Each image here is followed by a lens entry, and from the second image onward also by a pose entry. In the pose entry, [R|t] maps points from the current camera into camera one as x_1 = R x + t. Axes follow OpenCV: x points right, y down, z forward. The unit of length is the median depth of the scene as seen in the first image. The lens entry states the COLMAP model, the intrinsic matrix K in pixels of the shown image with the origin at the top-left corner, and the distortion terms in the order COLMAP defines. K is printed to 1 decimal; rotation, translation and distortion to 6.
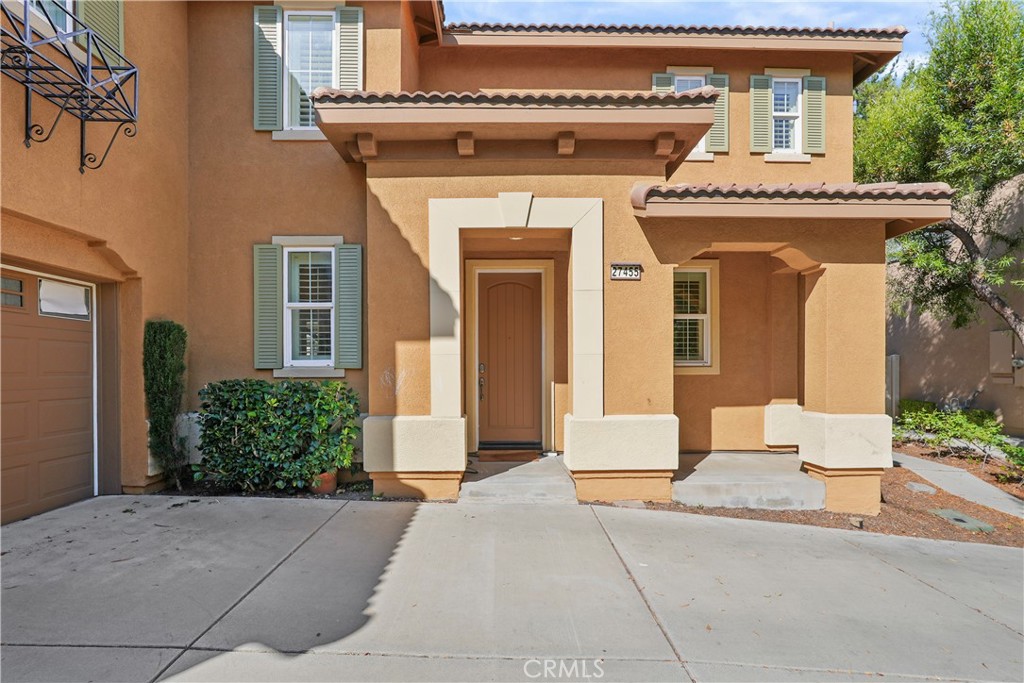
lens RADIAL K [[493.3, 0, 510.7], [0, 493.3, 371.7], [0, 0, 1]] dist [-0.000372, -0.000075]
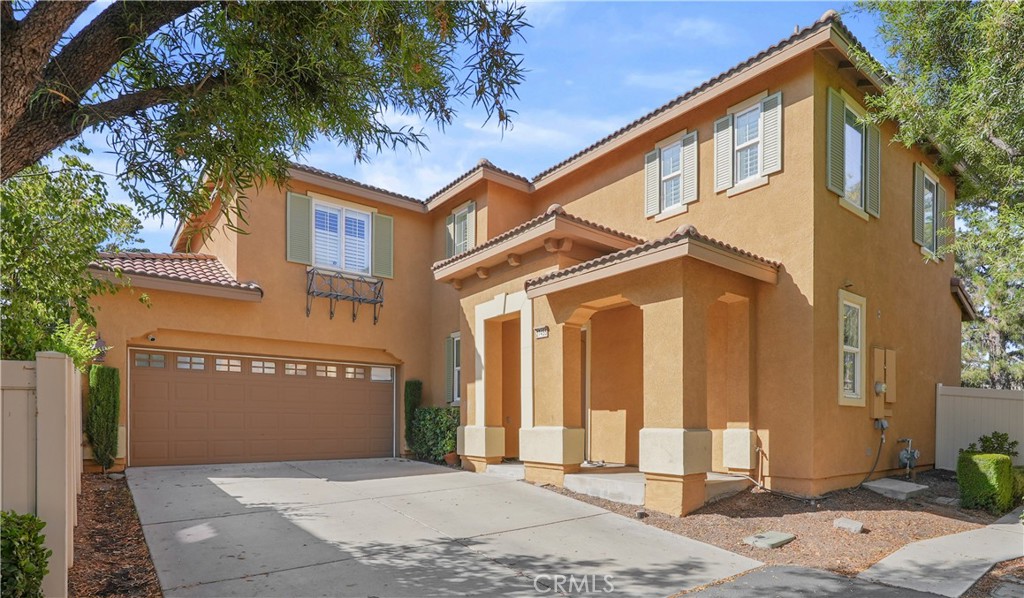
lens RADIAL K [[533.9, 0, 512.3], [0, 533.9, 418.0], [0, 0, 1]] dist [0.001055, 0.000395]
pose [[0.596134, 0.003651, -0.802877, 1.487318], [-0.008272, 0.999965, -0.001594, 0.064370], [0.802842, 0.007592, 0.596143, -0.056275]]
